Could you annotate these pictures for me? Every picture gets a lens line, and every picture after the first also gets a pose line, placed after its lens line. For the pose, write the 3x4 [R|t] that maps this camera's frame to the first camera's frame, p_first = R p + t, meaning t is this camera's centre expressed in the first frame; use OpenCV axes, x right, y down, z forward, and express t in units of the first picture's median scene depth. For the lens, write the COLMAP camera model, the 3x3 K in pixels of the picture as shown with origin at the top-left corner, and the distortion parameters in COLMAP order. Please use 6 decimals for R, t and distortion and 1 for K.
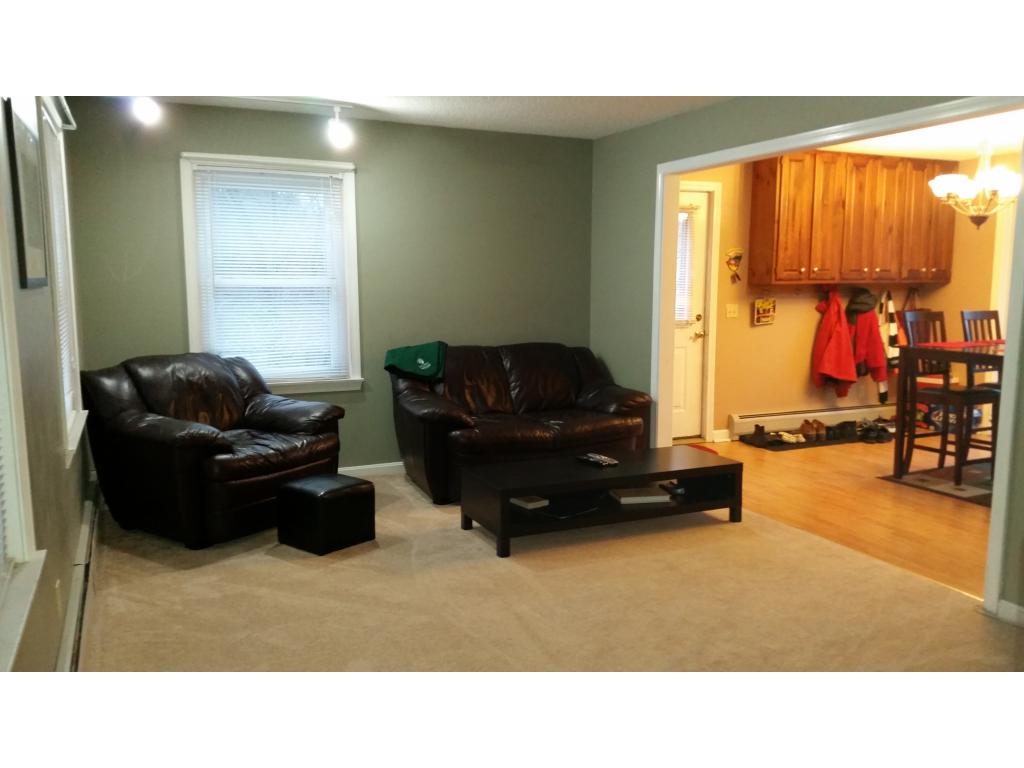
lens RADIAL K [[821.2, 0, 512.0], [0, 821.2, 384.0], [0, 0, 1]] dist [0.002361, 0.003069]
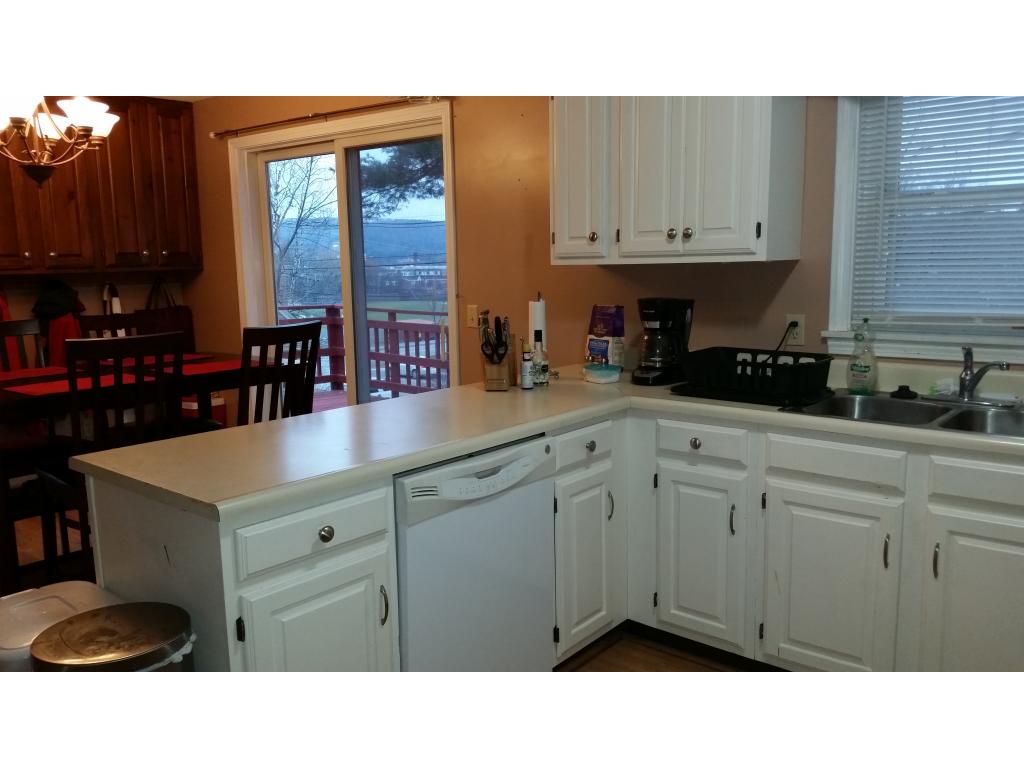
lens RADIAL K [[821.2, 0, 512.0], [0, 821.2, 384.0], [0, 0, 1]] dist [0.002361, 0.003069]
pose [[0.905590, -0.081685, 0.416213, 0.485020], [0.073173, 0.996655, 0.036391, -0.028463], [-0.417794, -0.002499, 0.908538, 0.221160]]
